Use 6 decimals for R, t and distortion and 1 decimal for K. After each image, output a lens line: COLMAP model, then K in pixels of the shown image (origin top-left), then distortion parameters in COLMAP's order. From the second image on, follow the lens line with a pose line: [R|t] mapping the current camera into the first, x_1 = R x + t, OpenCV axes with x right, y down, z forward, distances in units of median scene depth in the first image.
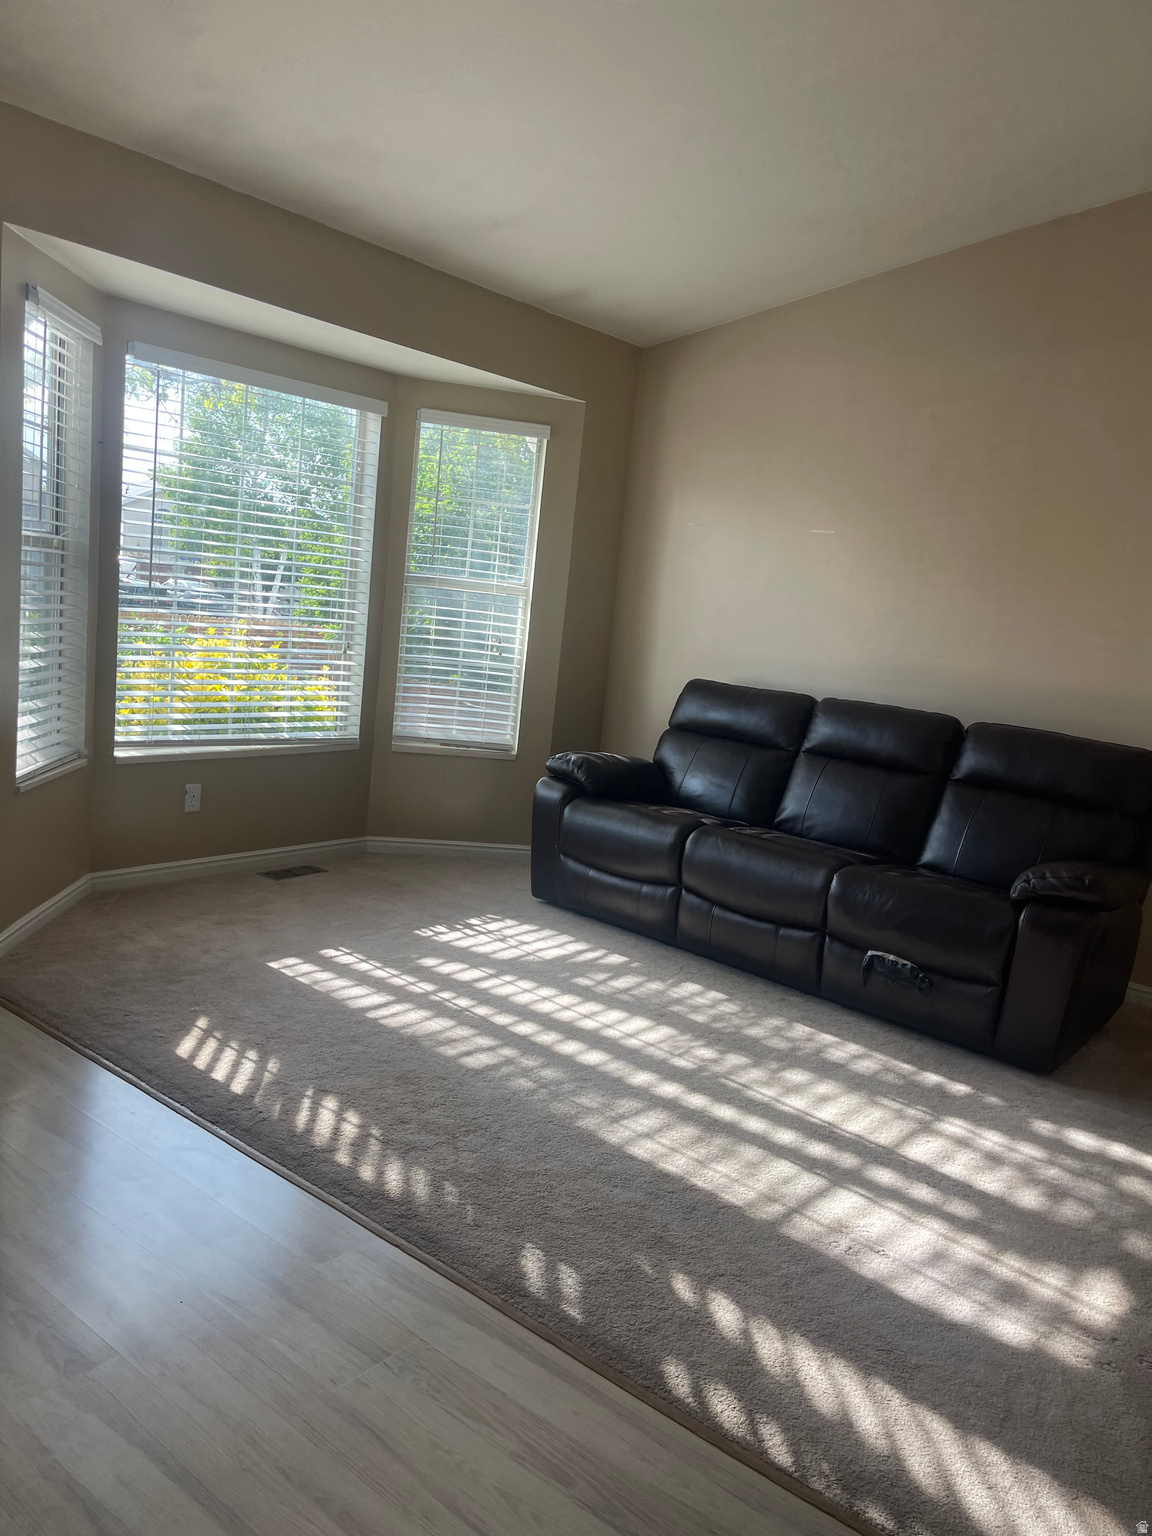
lens RADIAL K [[1150.1, 0, 563.3], [0, 1150.1, 772.3], [0, 0, 1]] dist [0.065246, -0.060597]
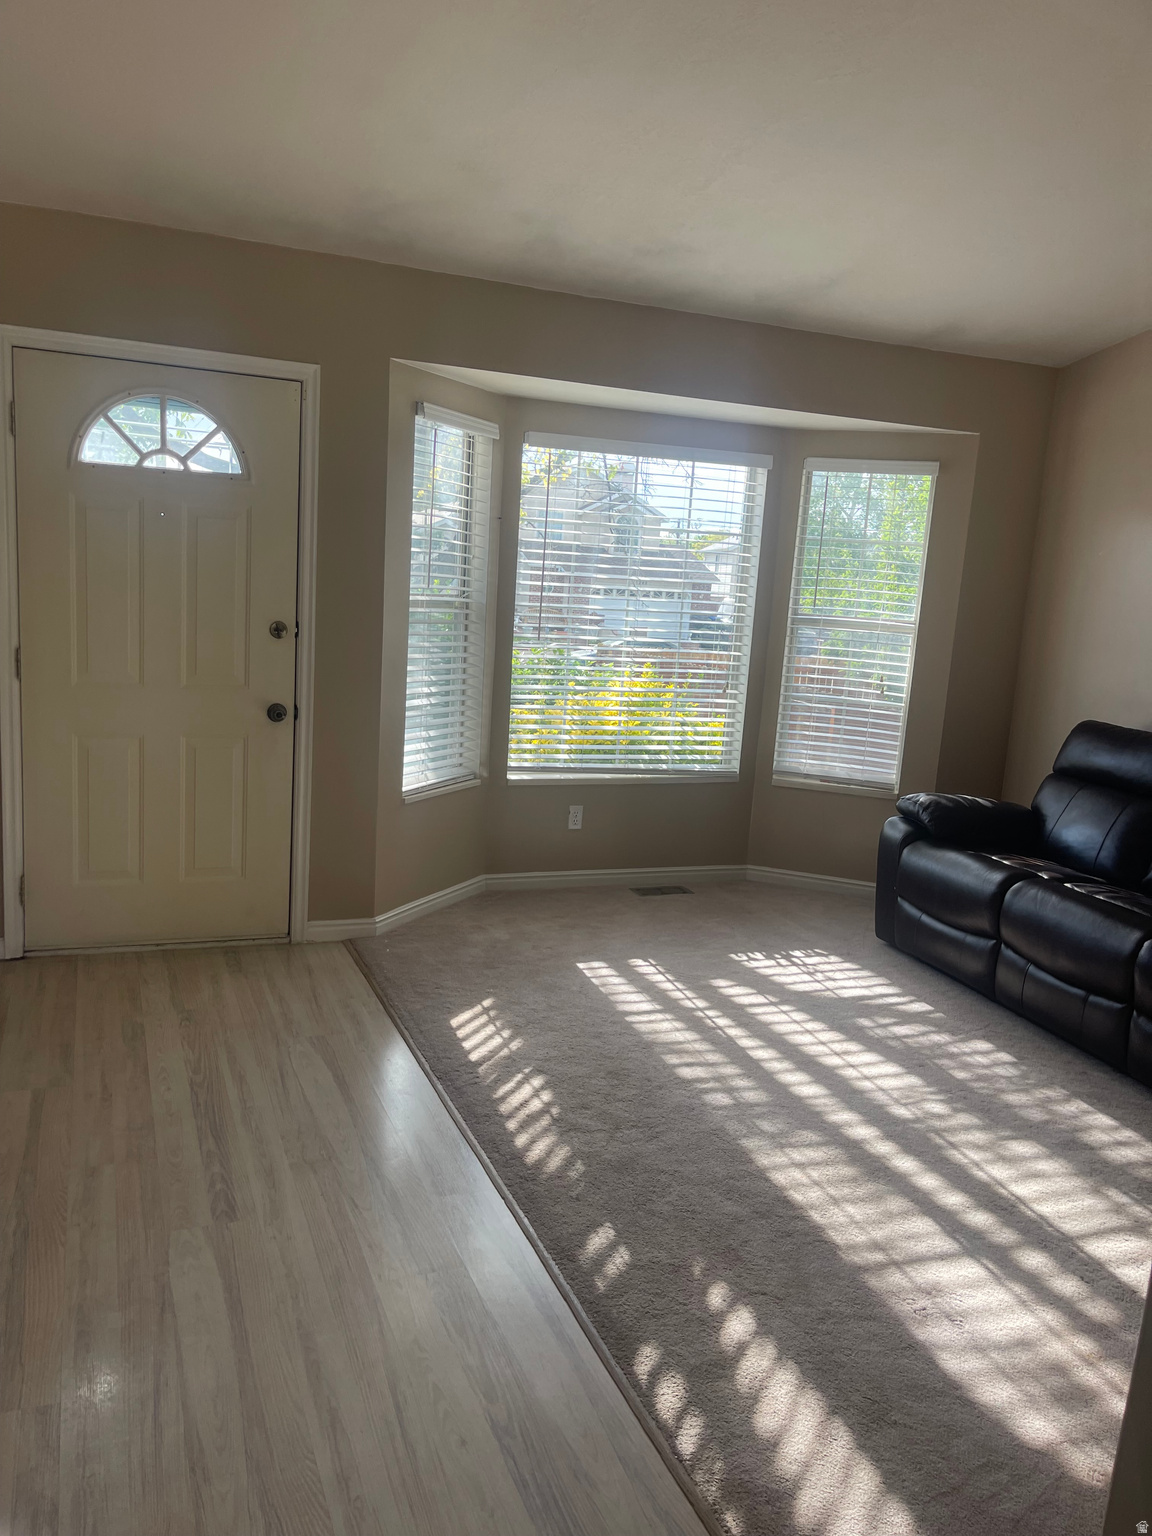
lens RADIAL K [[1150.1, 0, 563.3], [0, 1150.1, 772.3], [0, 0, 1]] dist [0.065246, -0.060597]
pose [[0.873626, 0.037104, -0.485181, 0.259420], [-0.051628, 0.998528, -0.016599, -0.004139], [0.483851, 0.039550, 0.874256, -0.008589]]
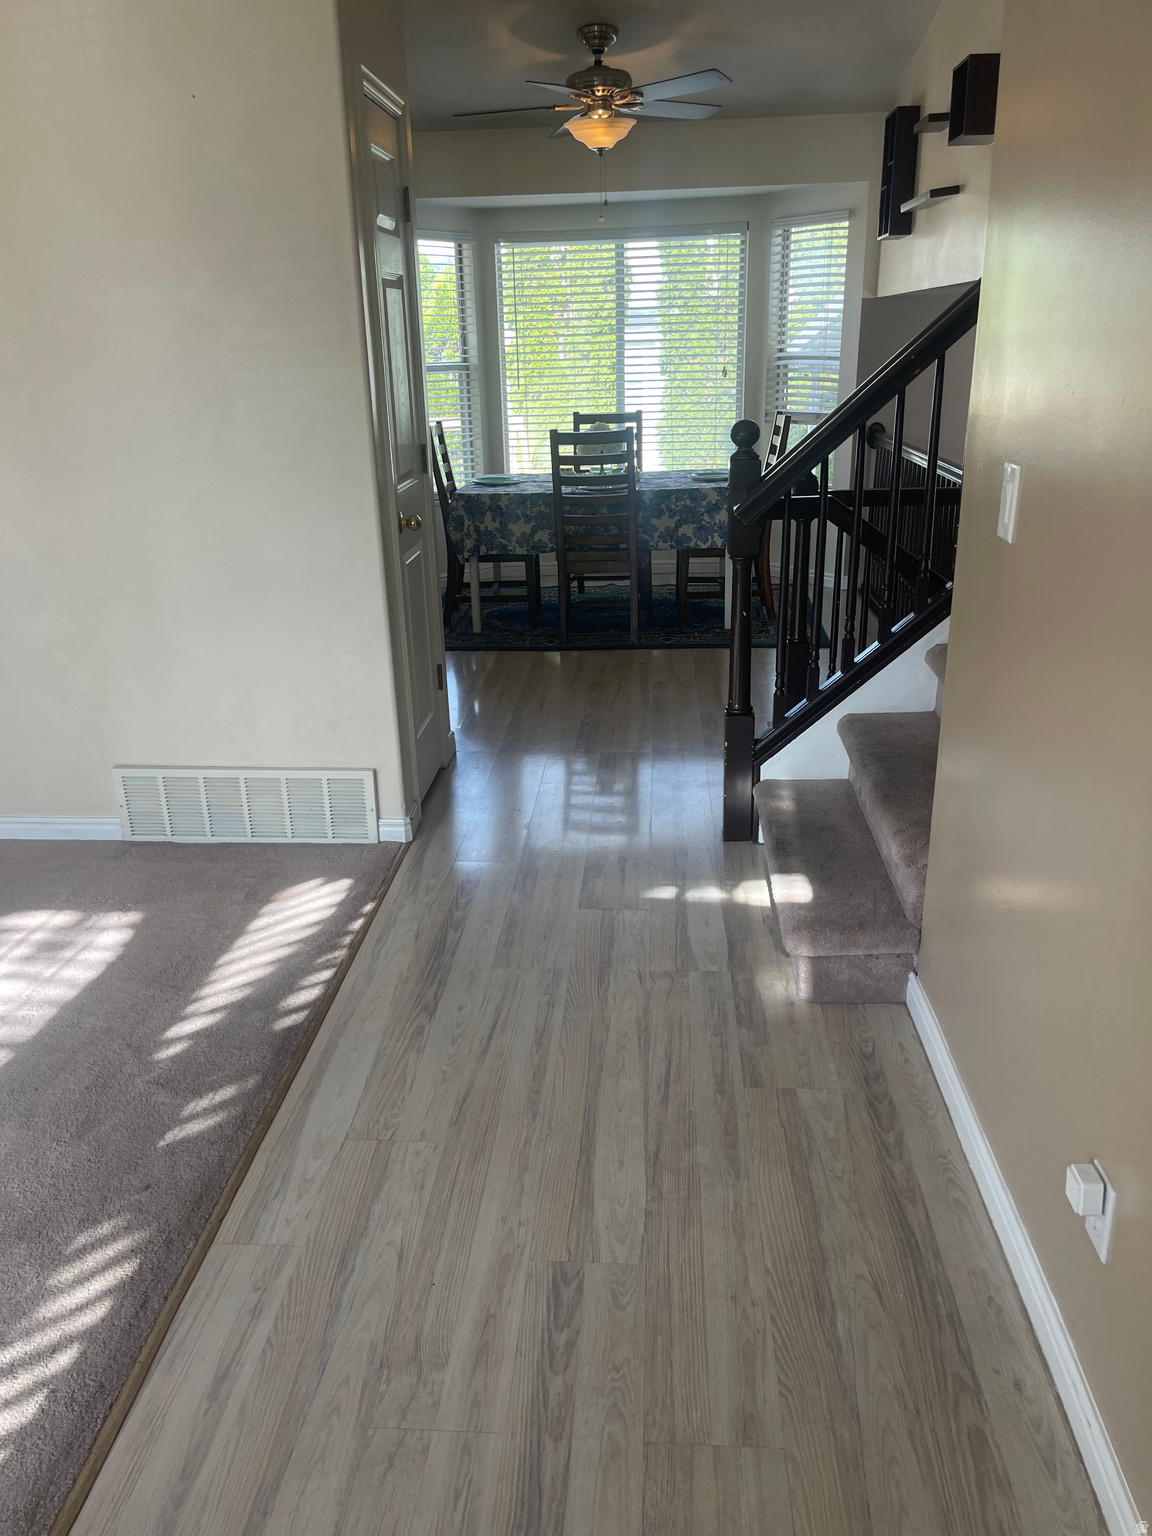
lens RADIAL K [[1150.1, 0, 563.3], [0, 1150.1, 772.3], [0, 0, 1]] dist [0.065246, -0.060597]
pose [[-0.567552, -0.360243, 0.740344, -0.460042], [0.097475, 0.863476, 0.494882, -0.167480], [-0.817547, 0.353037, -0.454953, 0.598178]]
